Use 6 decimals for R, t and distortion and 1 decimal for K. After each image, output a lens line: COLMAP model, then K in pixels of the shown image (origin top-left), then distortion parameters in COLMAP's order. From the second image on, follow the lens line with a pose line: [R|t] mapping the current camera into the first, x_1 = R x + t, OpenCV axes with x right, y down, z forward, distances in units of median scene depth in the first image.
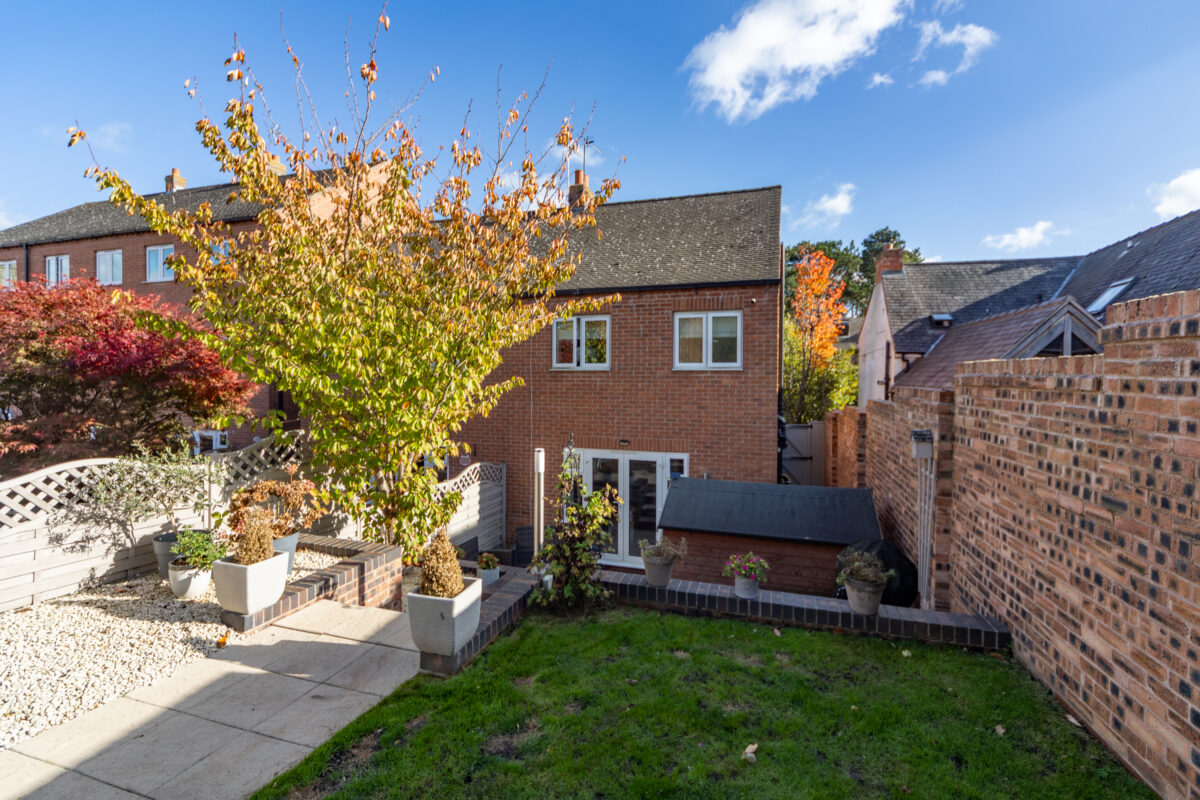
lens RADIAL K [[517.4, 0, 600.0], [0, 517.4, 400.0], [0, 0, 1]] dist [-0.000921, -0.000034]
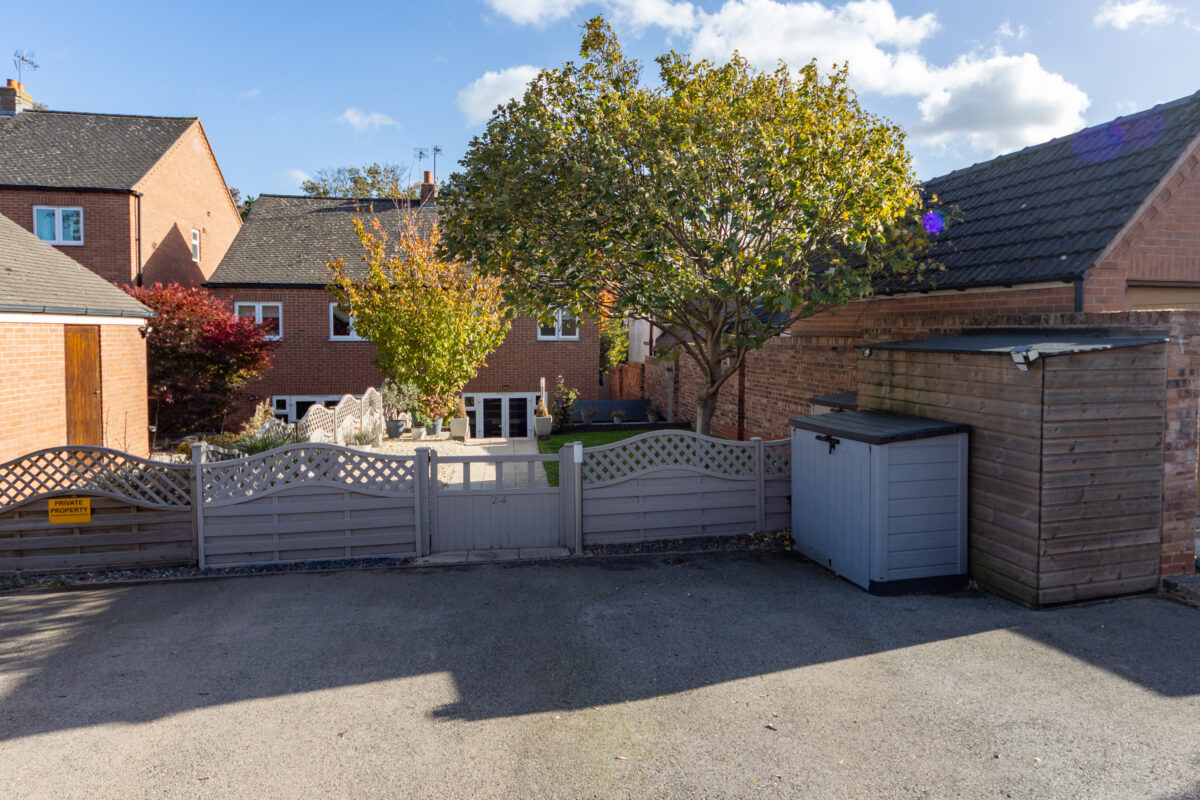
lens RADIAL K [[660.6, 0, 600.0], [0, 660.6, 400.0], [0, 0, 1]] dist [0.000862, 0.000028]
pose [[0.904217, -0.046280, 0.424558, -0.545012], [0.020735, 0.997696, 0.064595, -0.000568], [-0.426569, -0.049605, 0.903094, -0.912178]]
